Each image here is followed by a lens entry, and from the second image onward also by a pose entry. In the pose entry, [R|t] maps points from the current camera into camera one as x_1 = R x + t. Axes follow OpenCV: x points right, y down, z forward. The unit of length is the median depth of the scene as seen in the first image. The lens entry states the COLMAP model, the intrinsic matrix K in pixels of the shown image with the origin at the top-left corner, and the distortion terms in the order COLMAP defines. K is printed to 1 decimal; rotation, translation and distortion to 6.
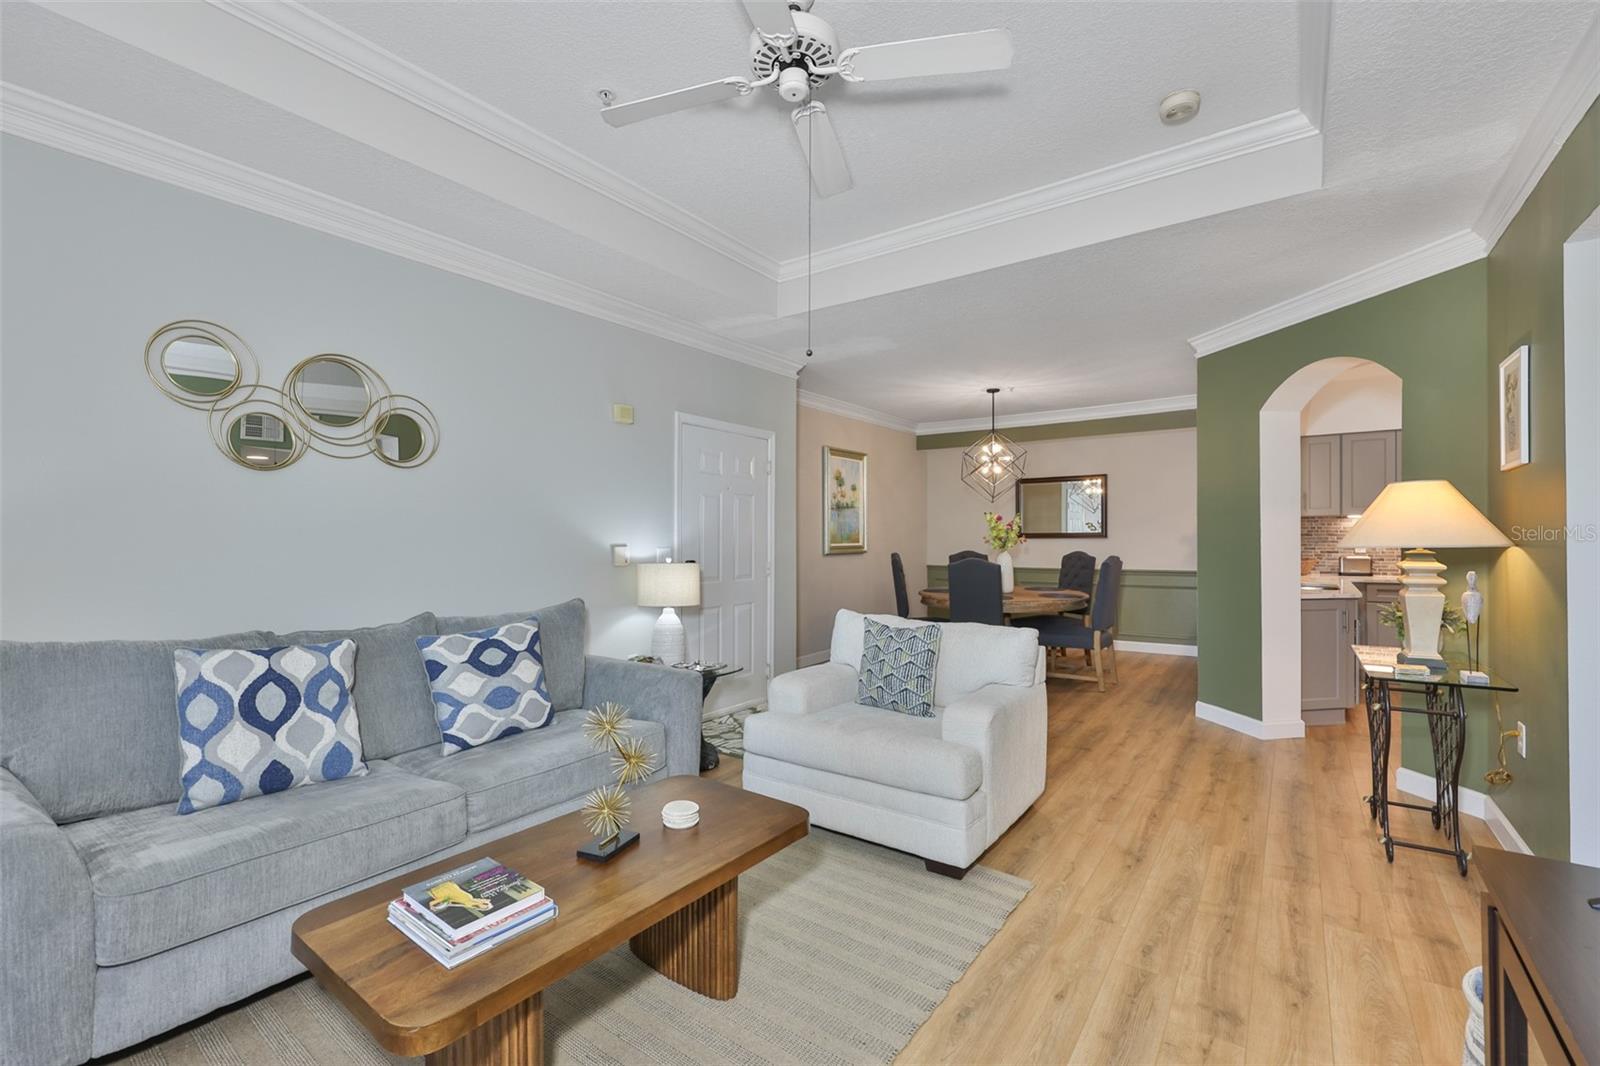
lens RADIAL K [[682.0, 0, 807.3], [0, 682.0, 534.2], [0, 0, 1]] dist [-0.000549, 0.000161]
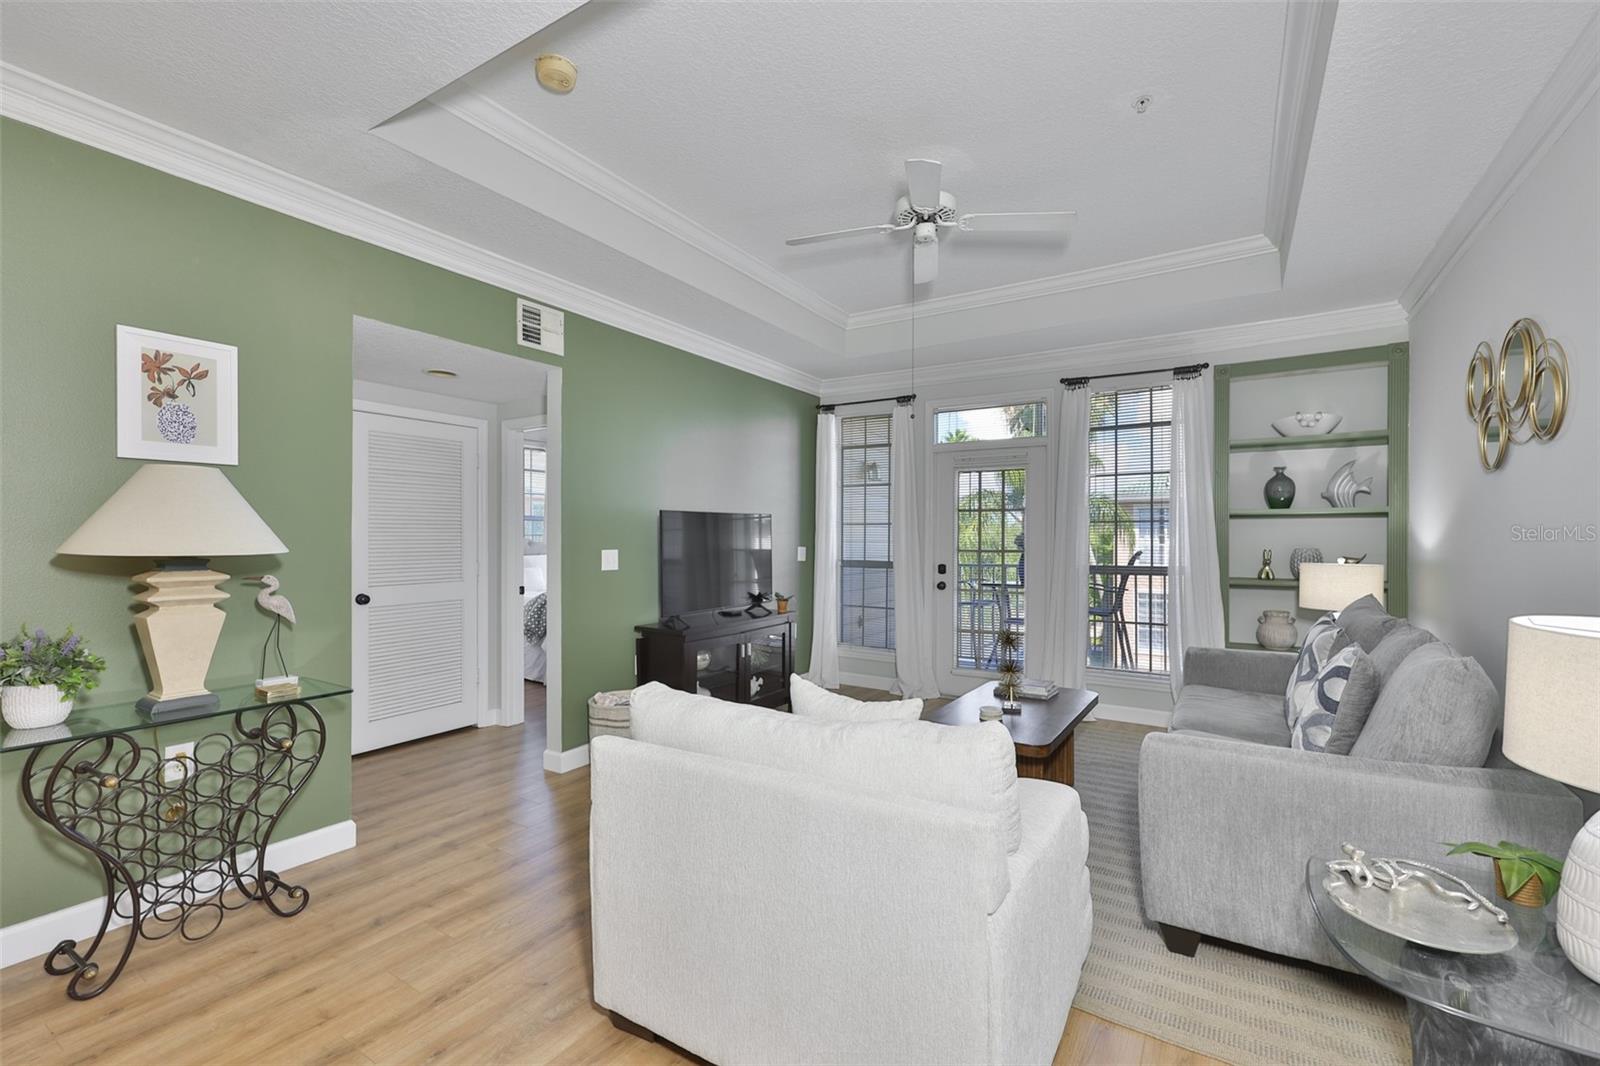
lens RADIAL K [[690.2, 0, 804.3], [0, 690.2, 540.1], [0, 0, 1]] dist [-0.001249, -0.000073]
pose [[-0.998036, -0.000790, -0.062637, 0.120411], [-0.000551, 0.999993, -0.003820, 0.002210], [0.062640, -0.003778, -0.998029, 0.886675]]
